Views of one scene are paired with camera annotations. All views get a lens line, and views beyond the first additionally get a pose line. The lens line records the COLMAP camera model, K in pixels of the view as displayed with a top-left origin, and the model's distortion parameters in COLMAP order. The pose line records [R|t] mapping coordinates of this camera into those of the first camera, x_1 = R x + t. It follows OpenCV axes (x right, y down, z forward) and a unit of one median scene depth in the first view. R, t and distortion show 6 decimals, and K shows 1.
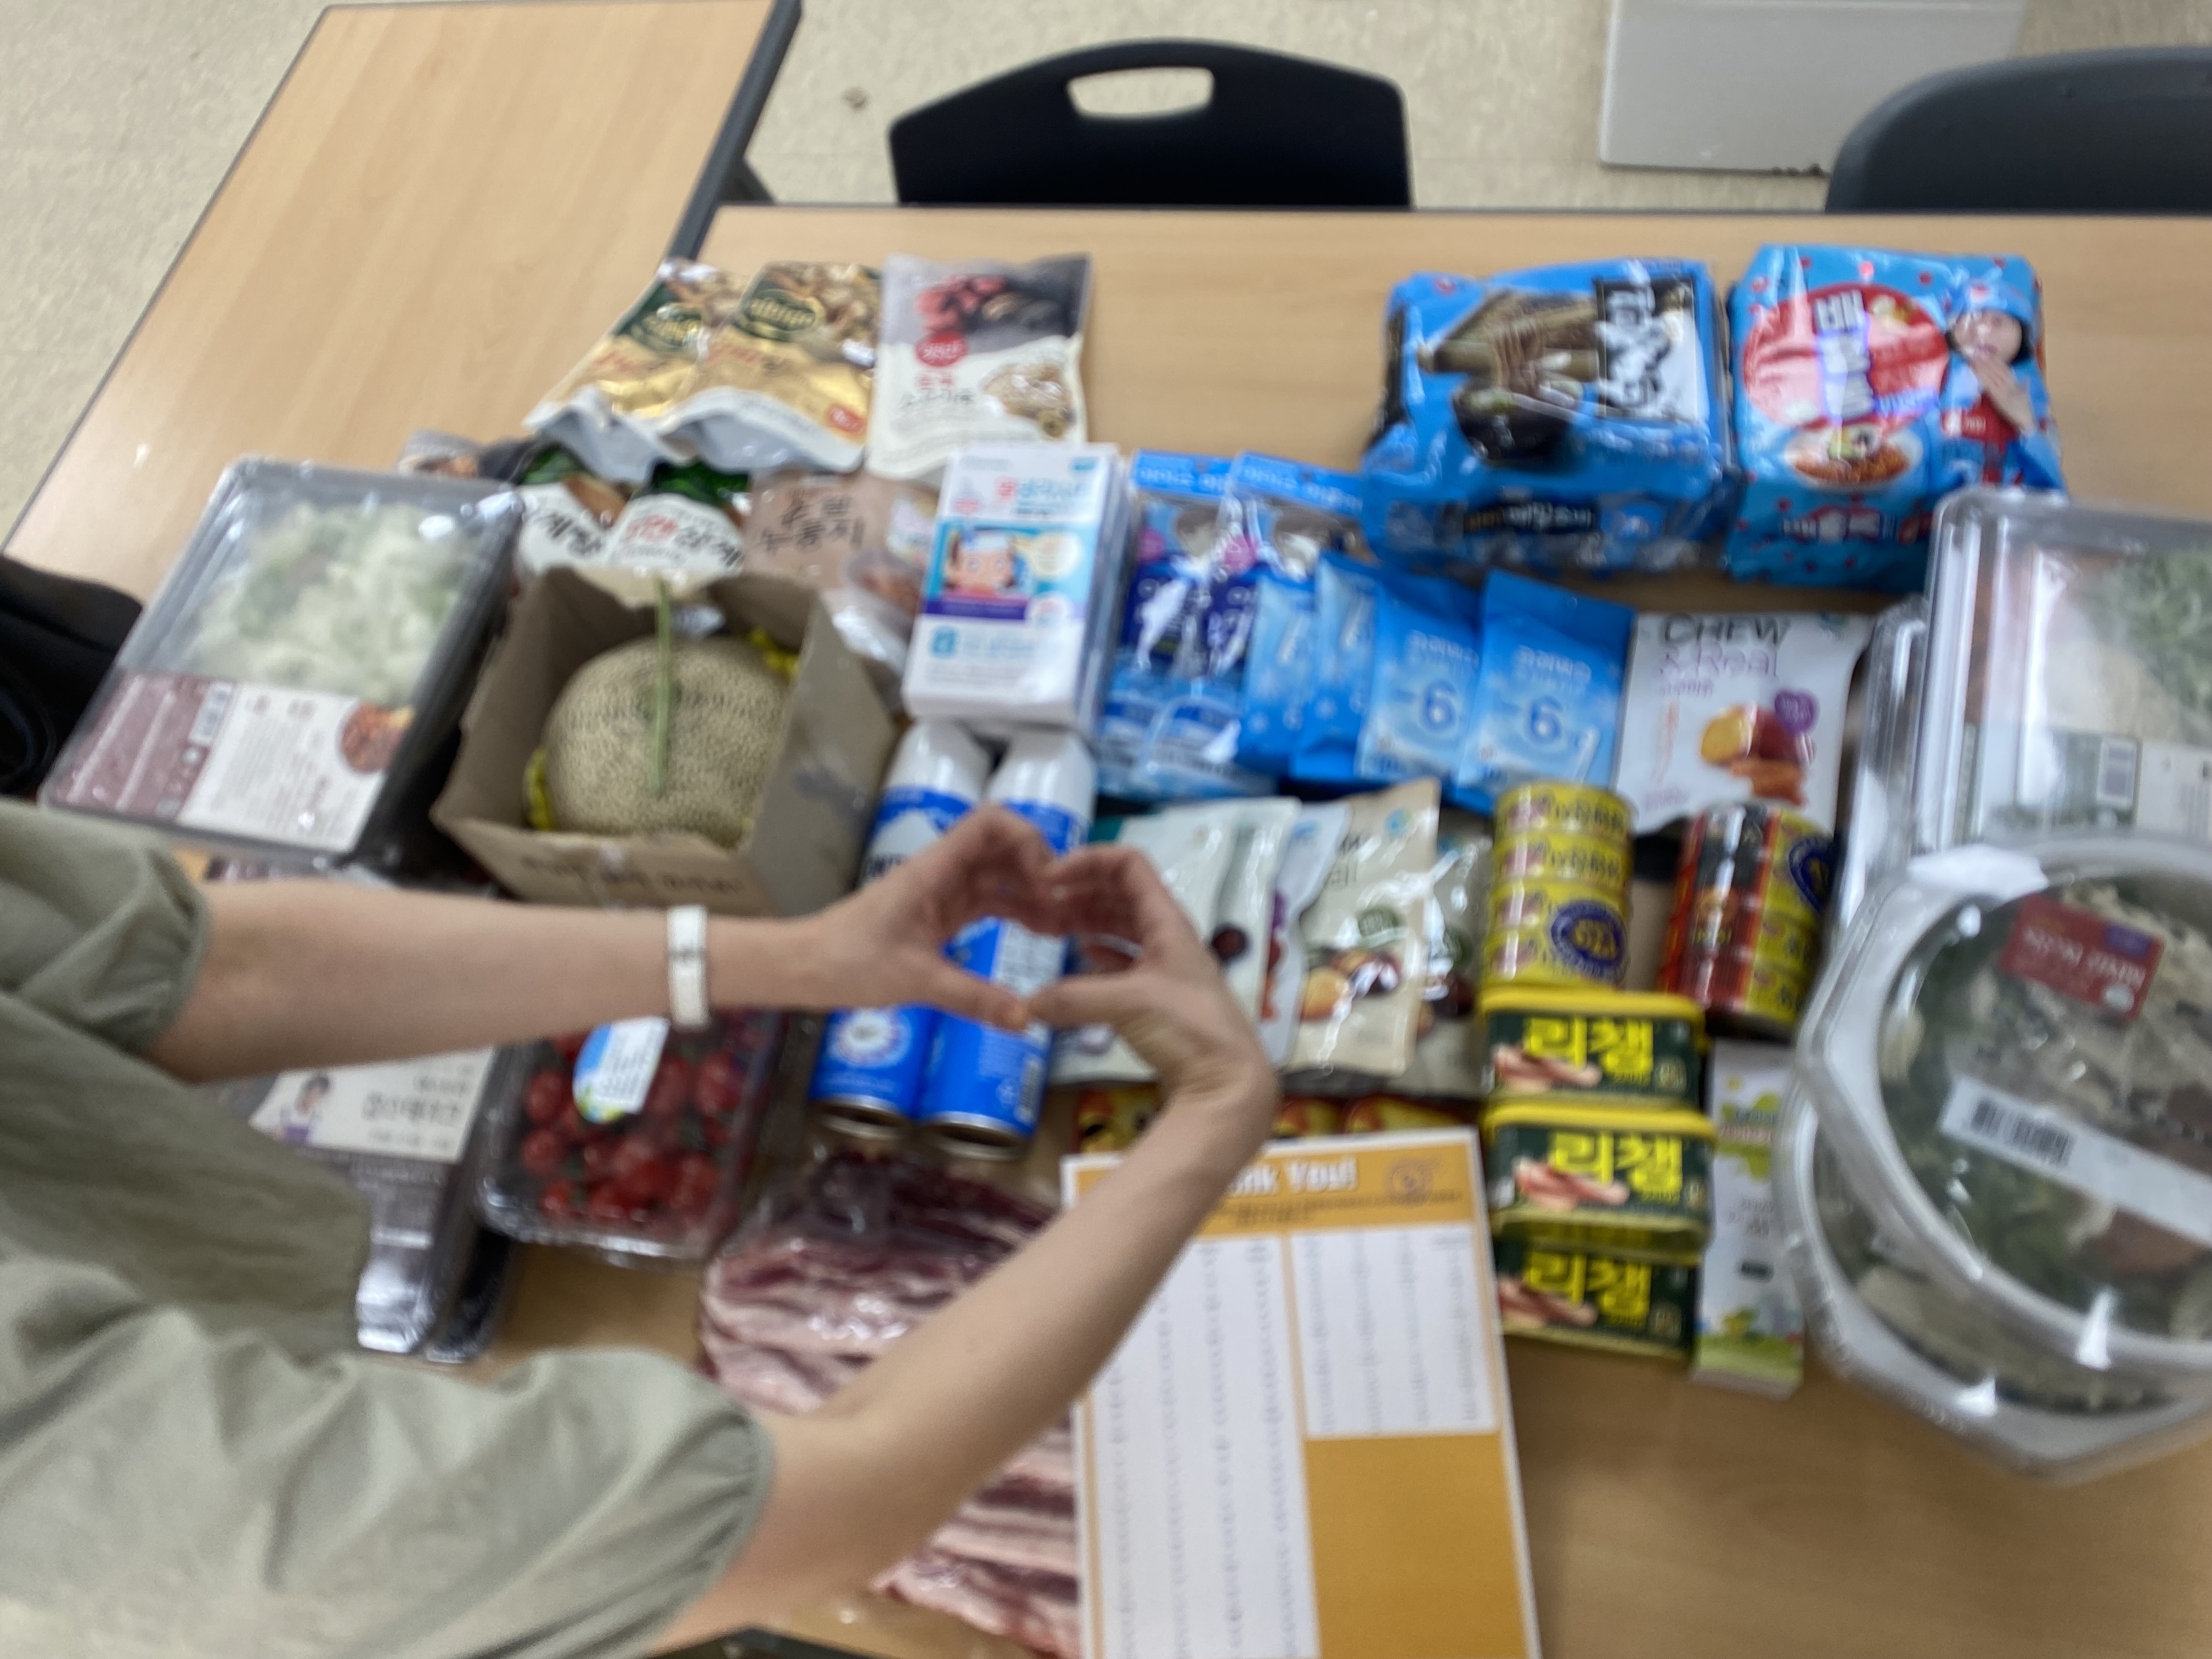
lens RADIAL K [[1677.4, 0, 1106.0], [0, 1677.4, 829.5], [0, 0, 1]] dist [0.003816, 0.000184]
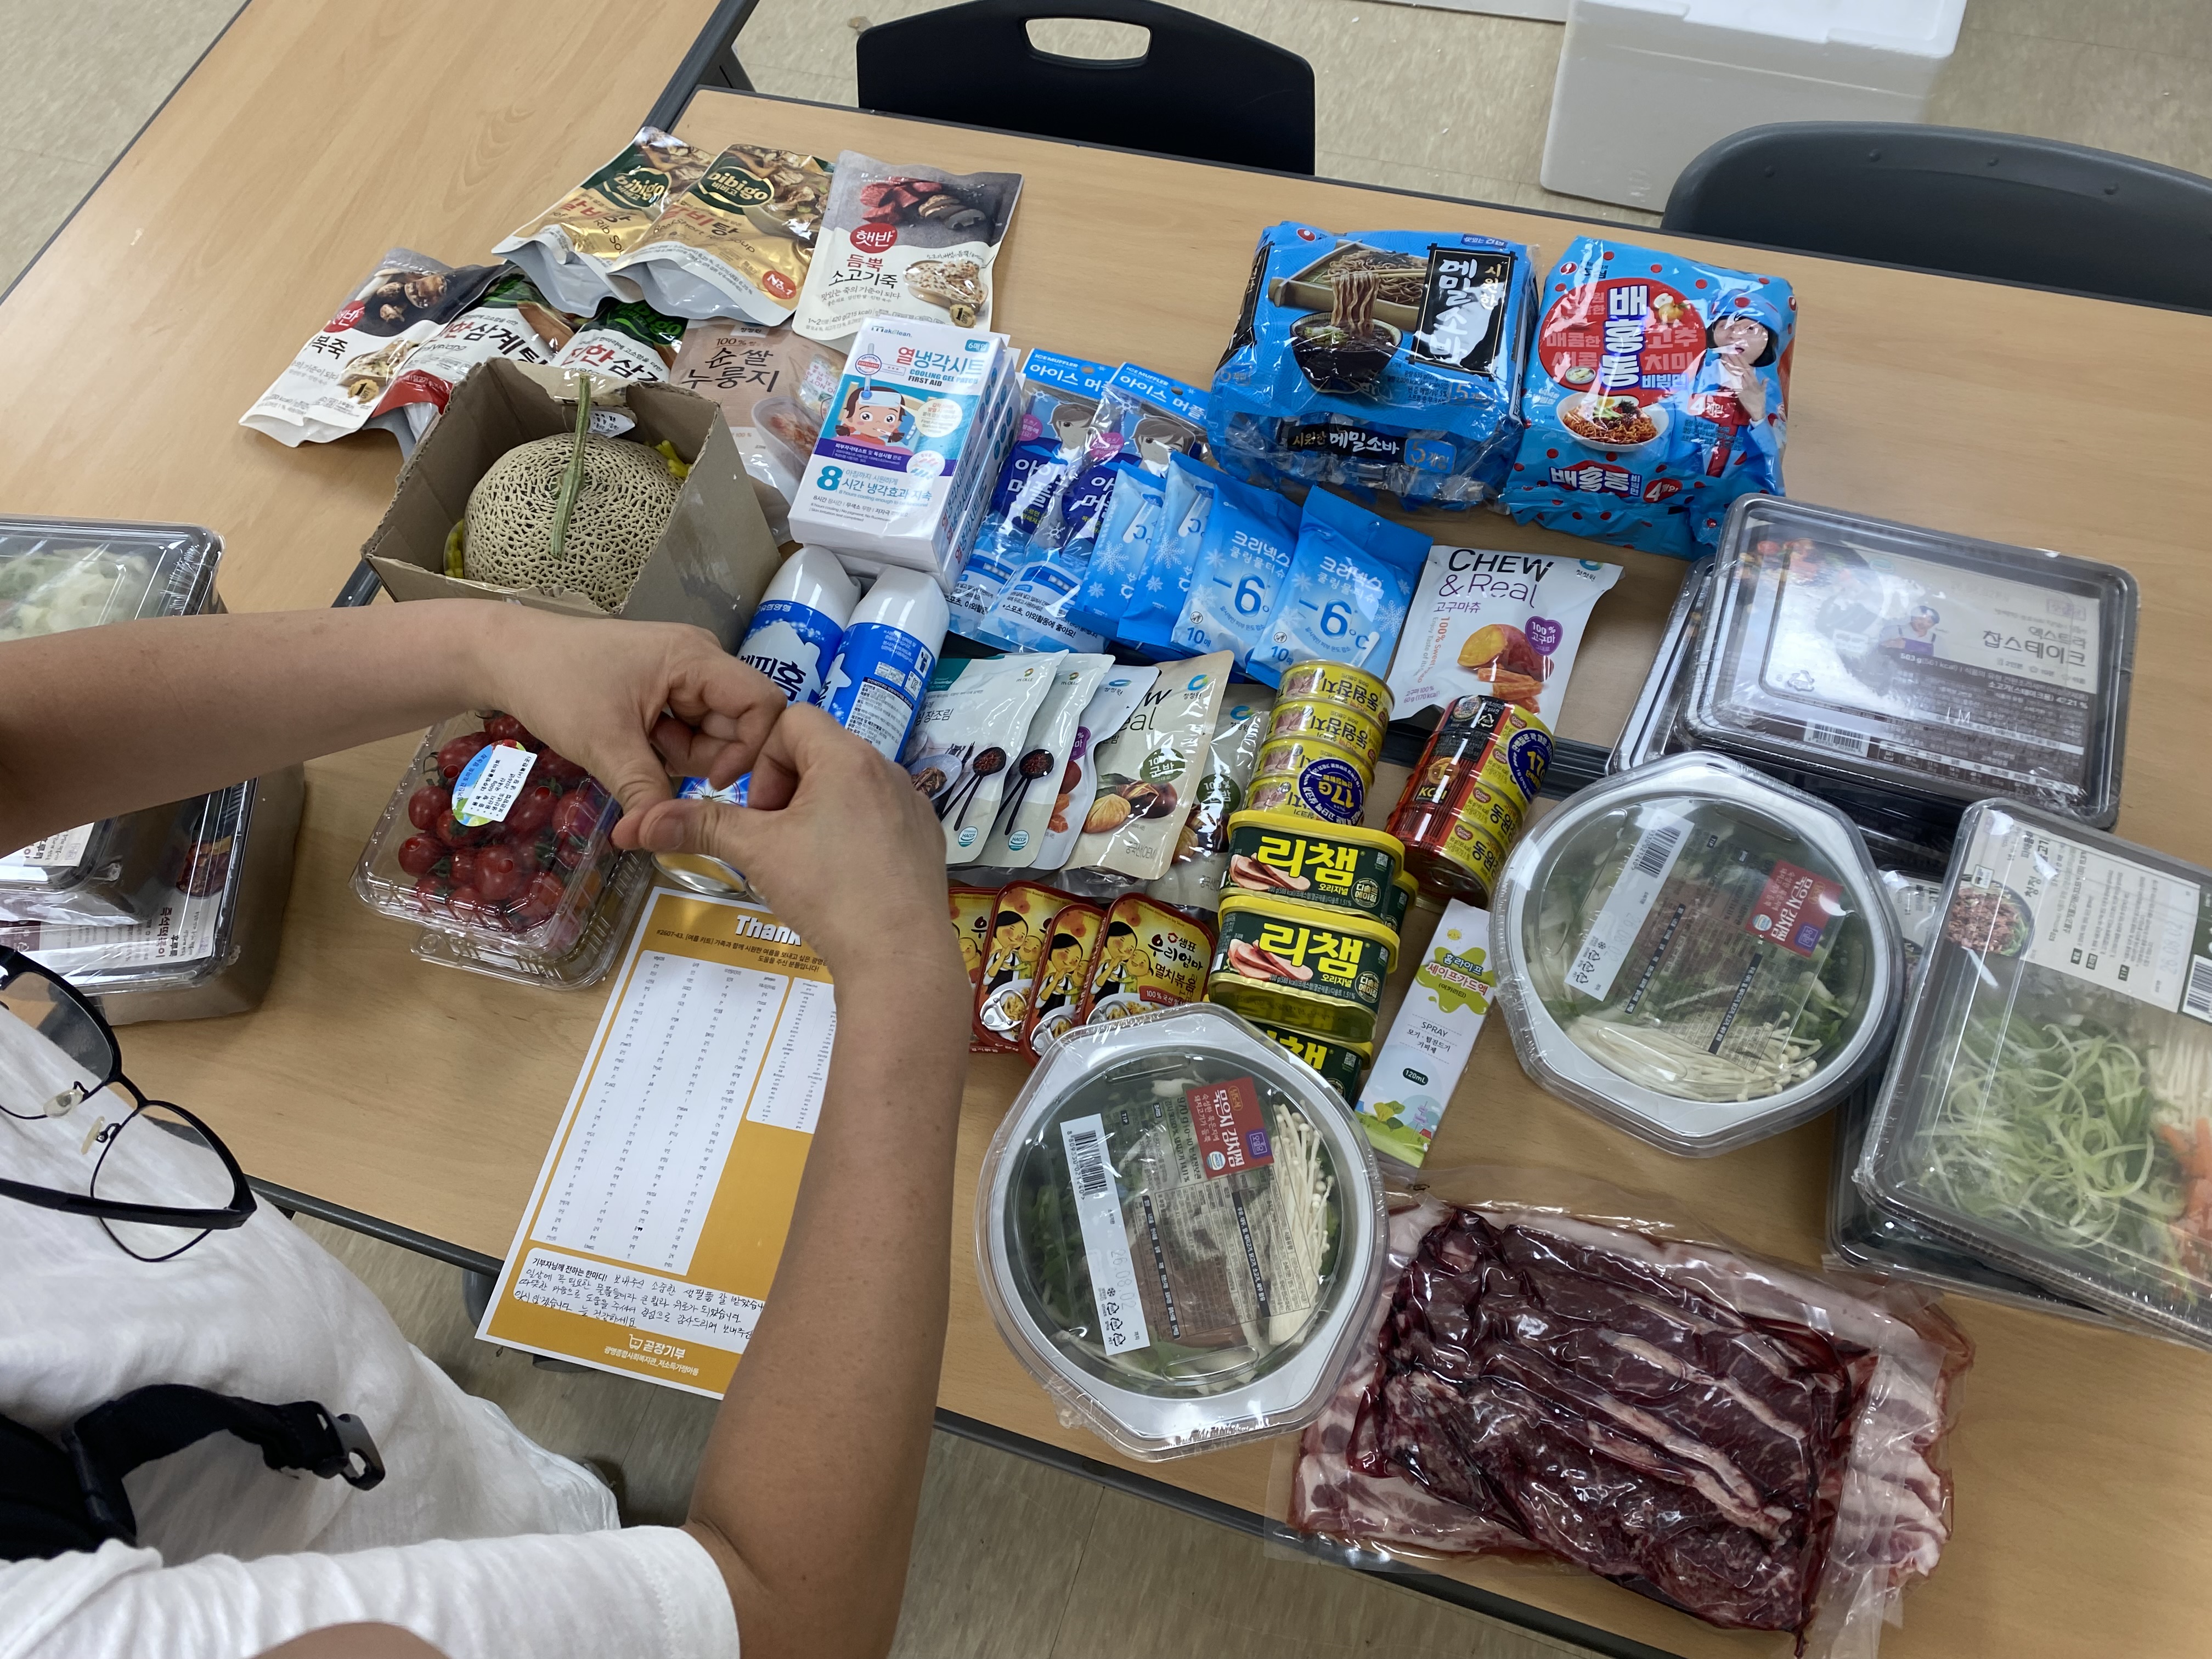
lens RADIAL K [[1661.0, 0, 1106.0], [0, 1661.0, 829.5], [0, 0, 1]] dist [-0.003465, -0.006111]
pose [[0.990316, 0.132577, 0.041209, 0.071615], [-0.133125, 0.991040, 0.010828, 0.084450], [-0.039404, -0.016209, 0.999092, -0.134373]]
